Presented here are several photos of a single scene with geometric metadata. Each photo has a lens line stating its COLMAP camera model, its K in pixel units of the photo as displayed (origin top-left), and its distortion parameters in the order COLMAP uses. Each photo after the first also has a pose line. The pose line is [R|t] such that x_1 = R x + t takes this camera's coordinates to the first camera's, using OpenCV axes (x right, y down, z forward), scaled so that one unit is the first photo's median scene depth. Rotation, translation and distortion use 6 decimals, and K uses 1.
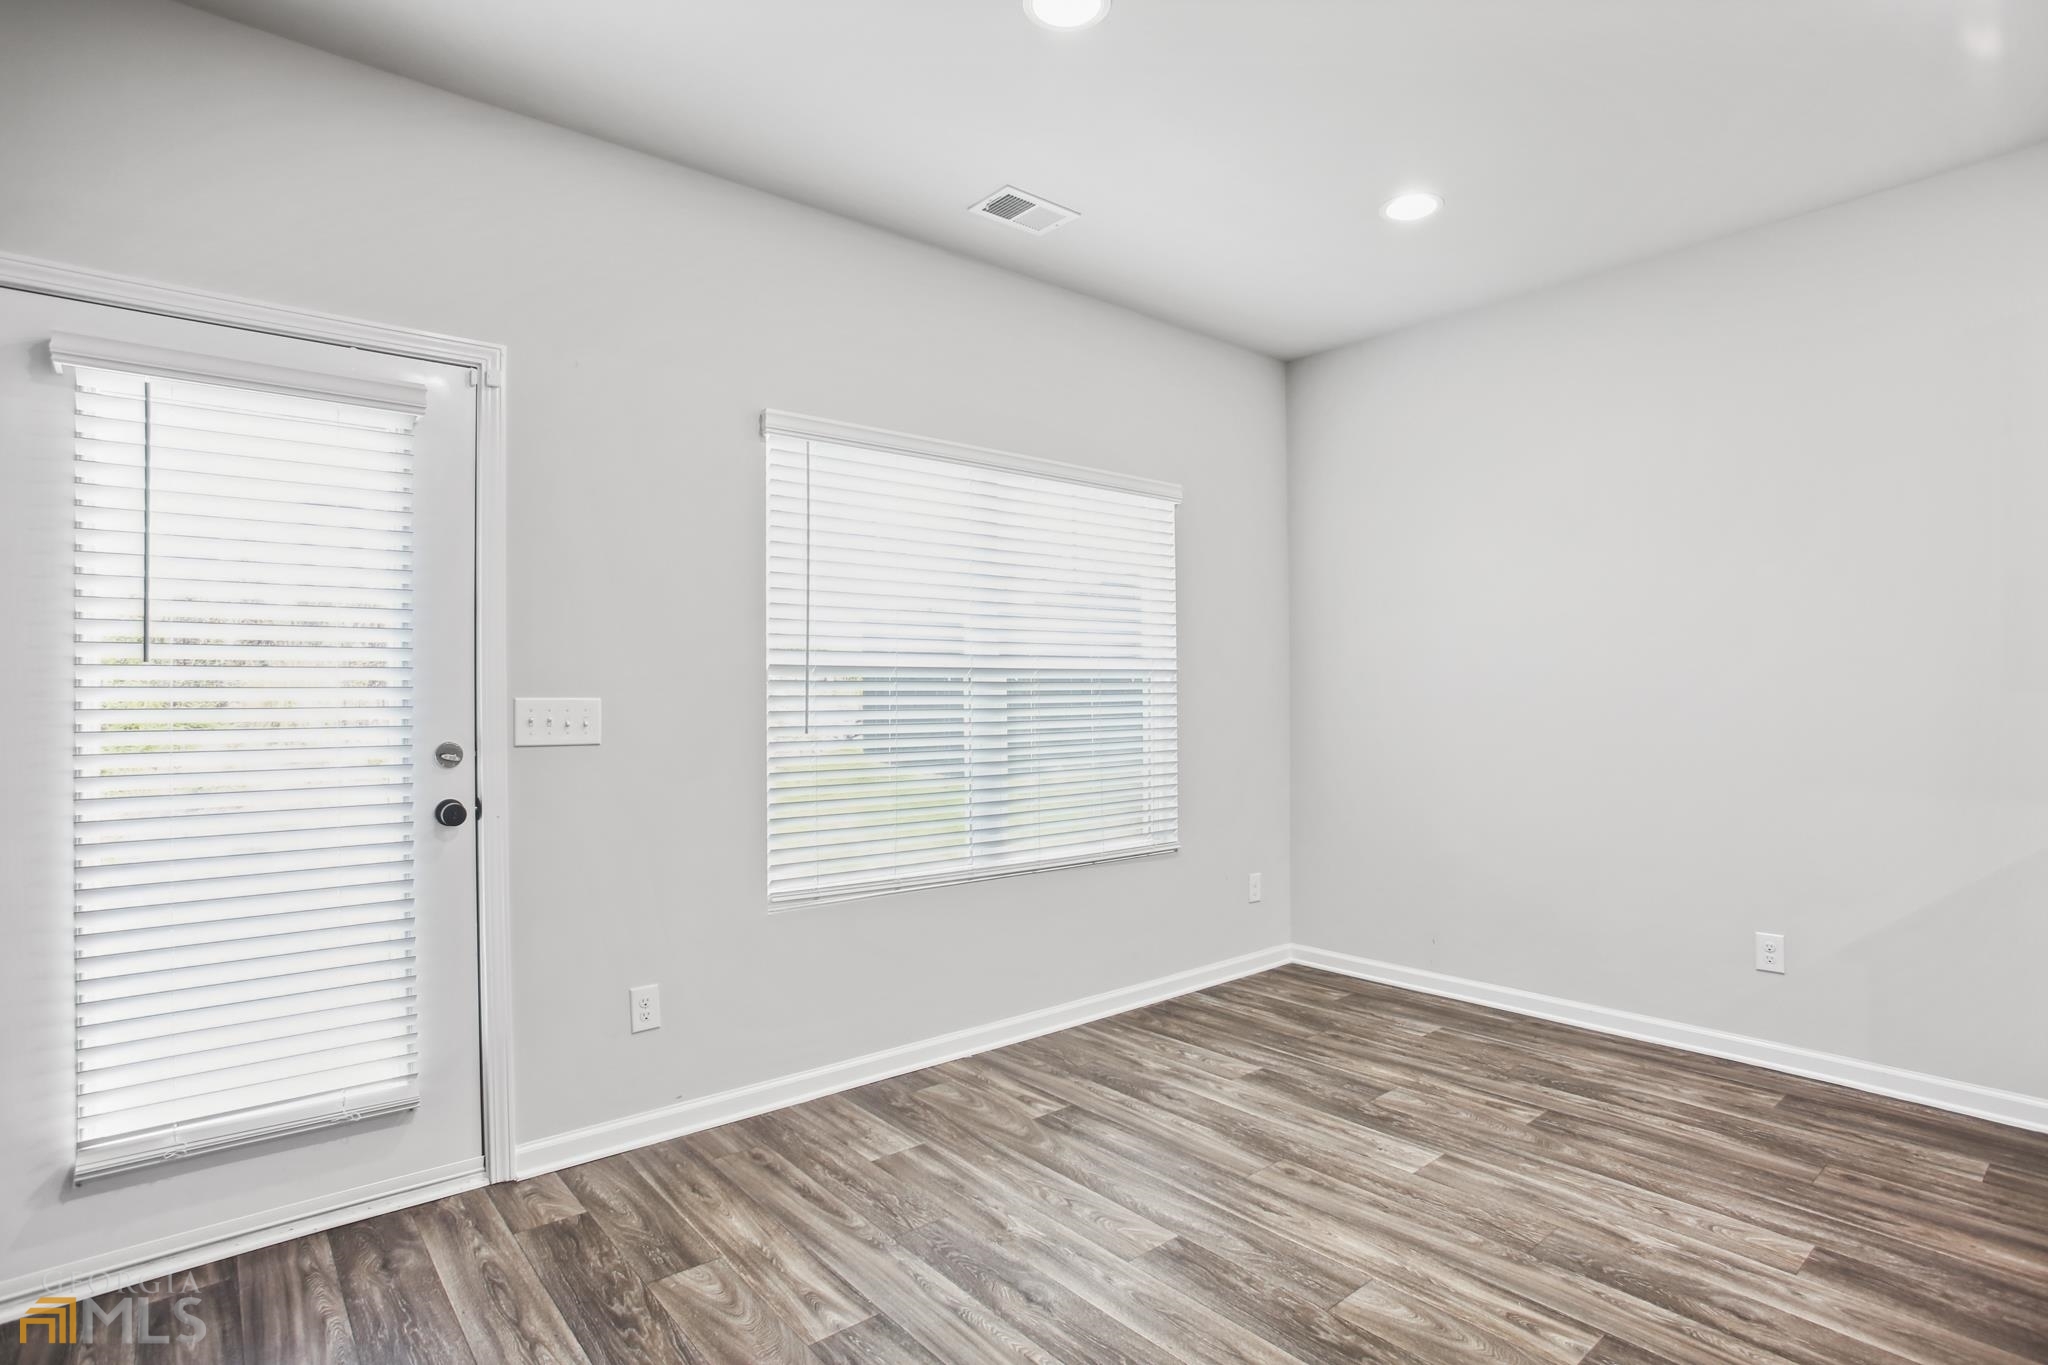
lens RADIAL K [[1016.2, 0, 1029.2], [0, 1016.2, 697.1], [0, 0, 1]] dist [-0.089560, 0.043774]
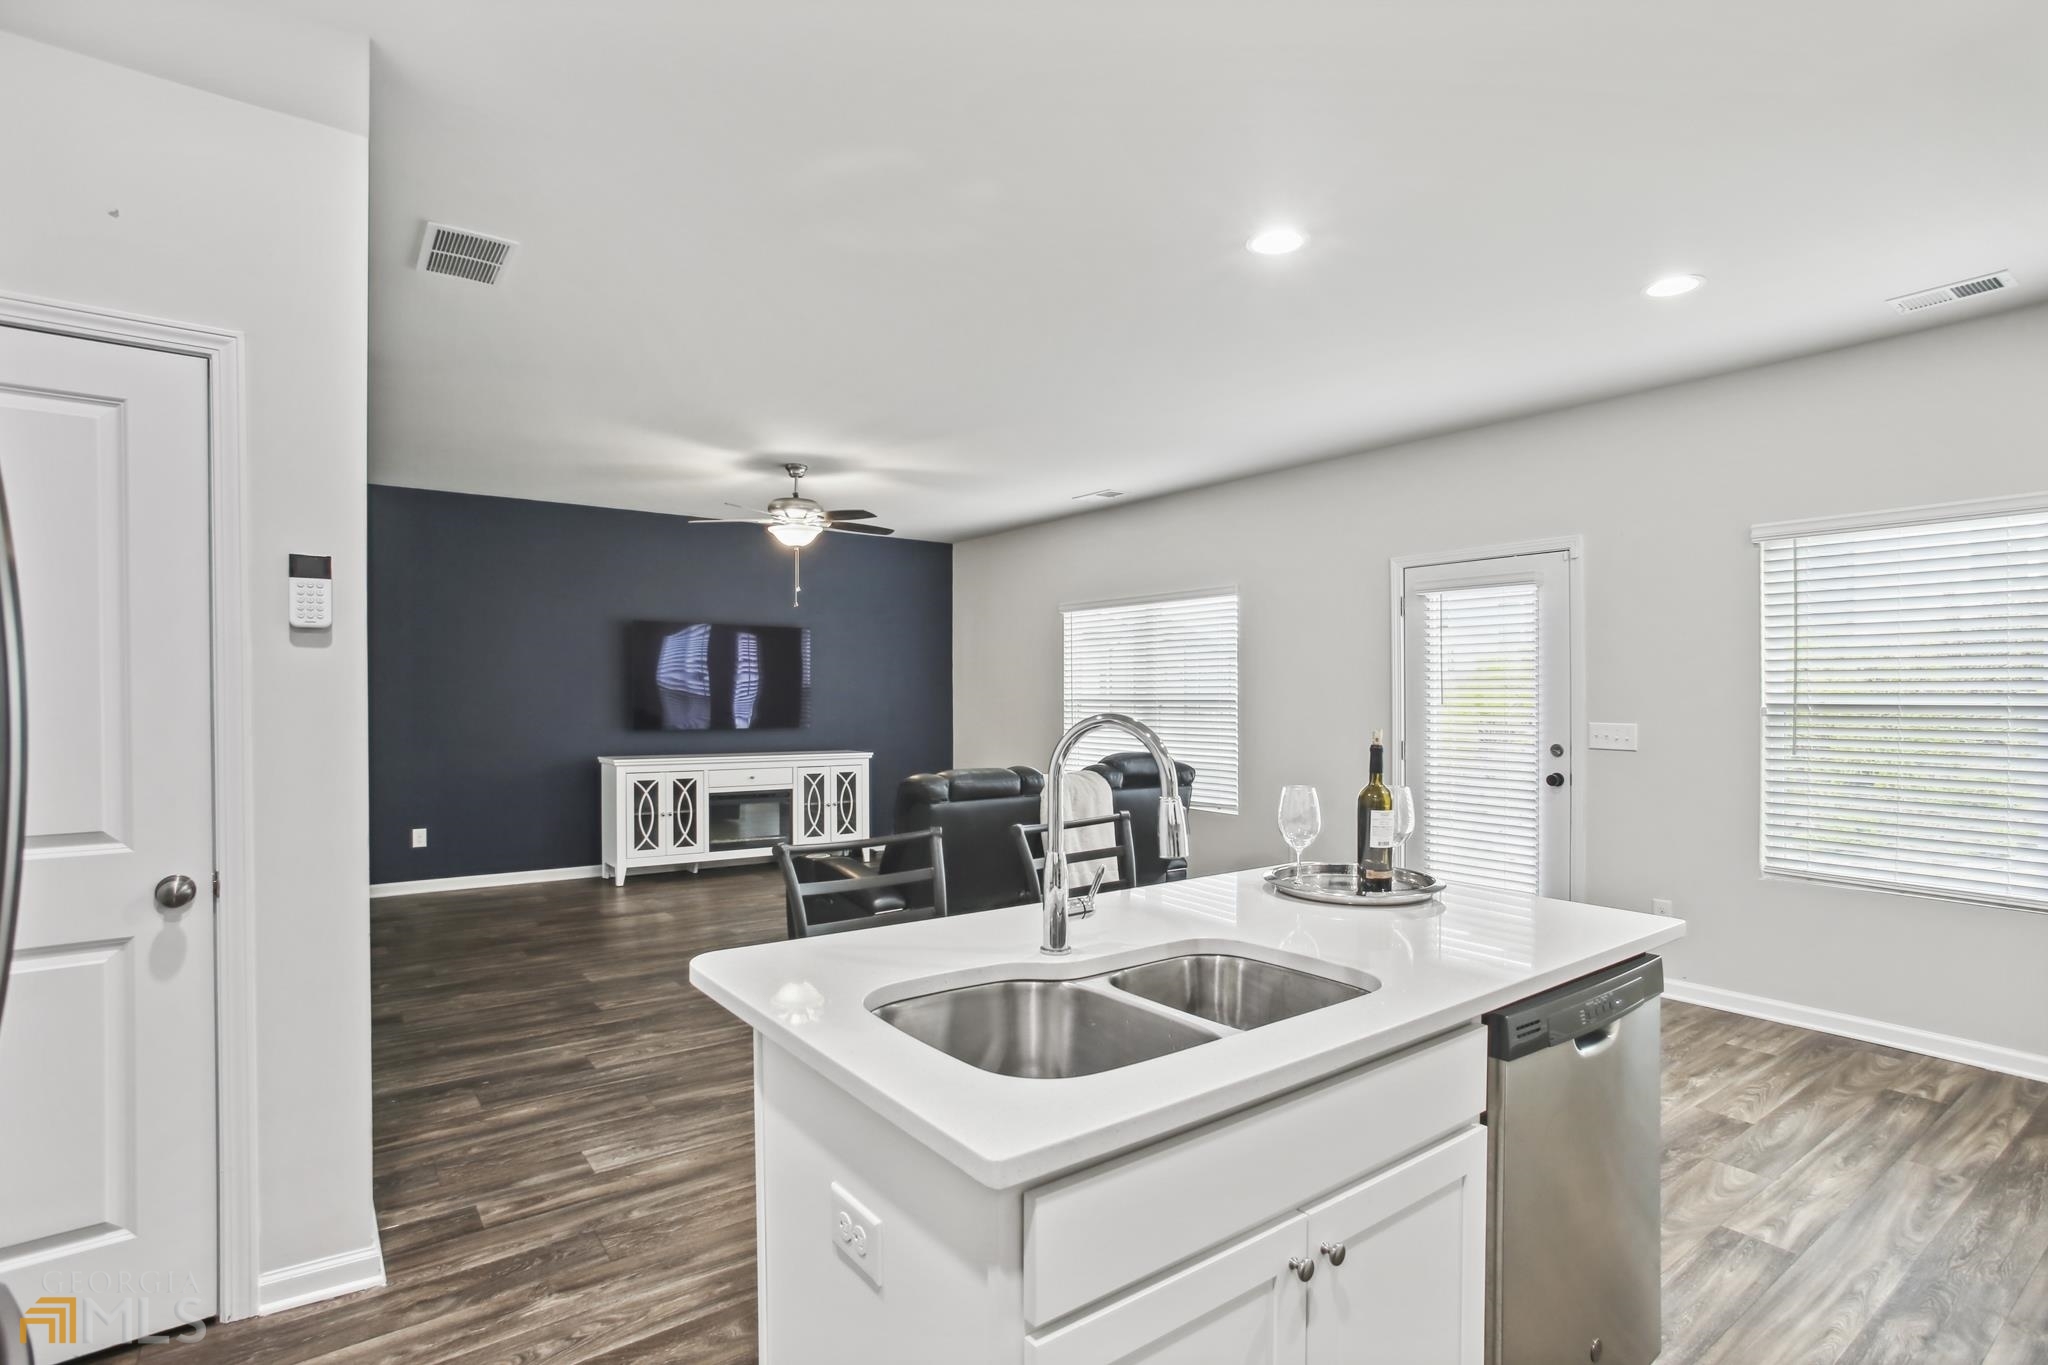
lens RADIAL K [[1000.4, 0, 1020.9], [0, 1000.4, 697.4], [0, 0, 1]] dist [-0.064890, 0.037940]
pose [[-0.065358, 0.006277, -0.997842, 1.159193], [-0.005732, 0.999961, 0.006666, -0.044292], [0.997845, 0.006155, -0.065320, 0.040798]]
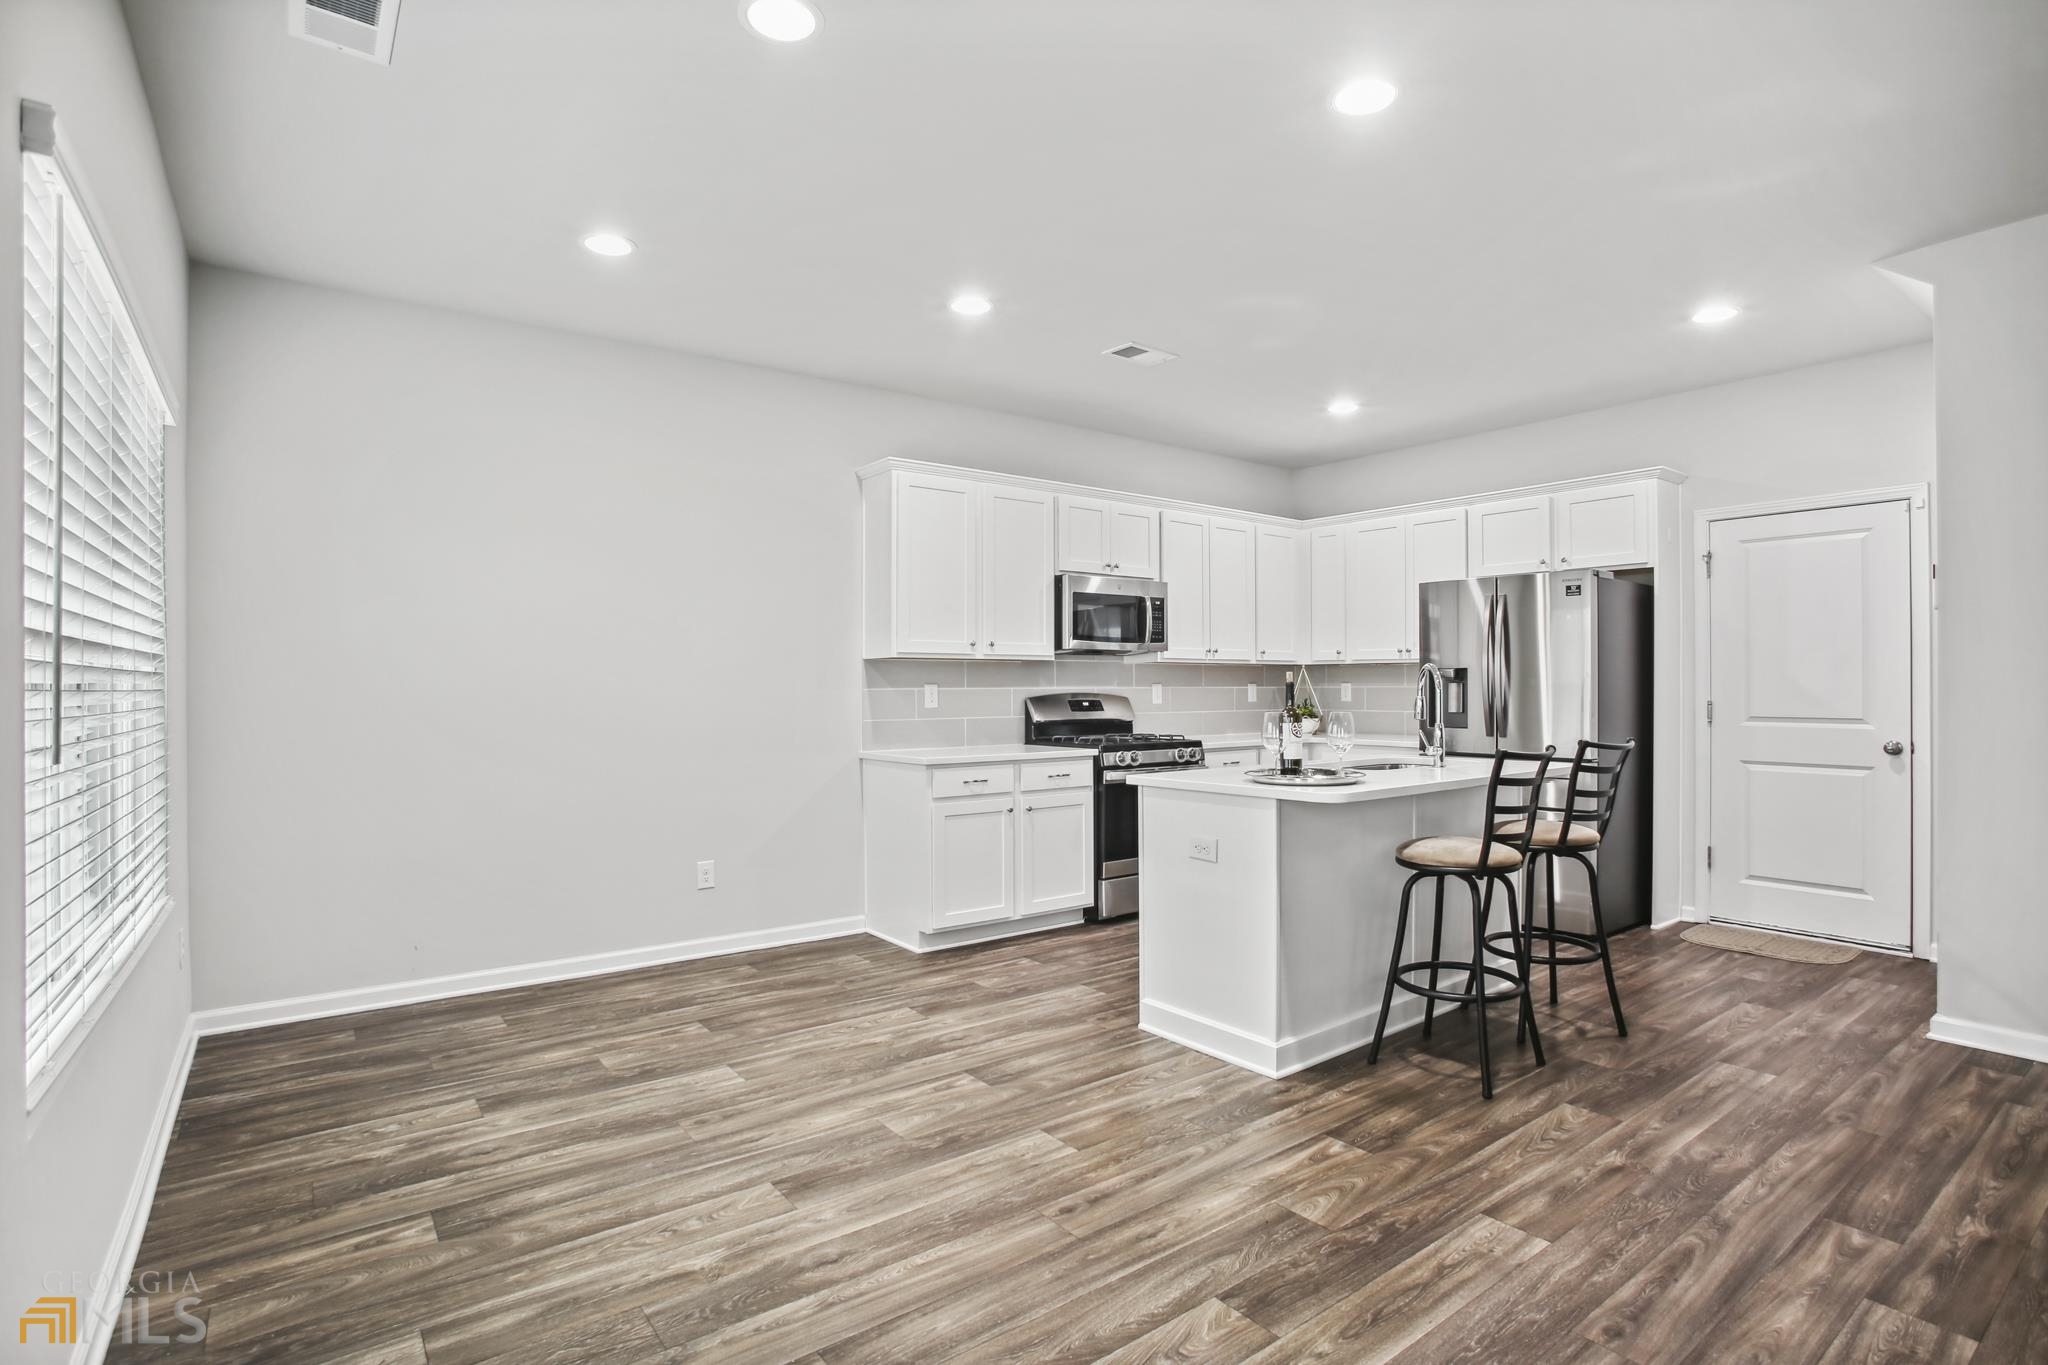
lens RADIAL K [[1022.0, 0, 1018.3], [0, 1022.0, 686.9], [0, 0, 1]] dist [-0.083050, 0.040492]
pose [[0.057998, 0.004163, 0.998308, -0.686616], [0.006307, 0.999970, -0.004536, 0.002299], [-0.998297, 0.006560, 0.057970, 0.482469]]
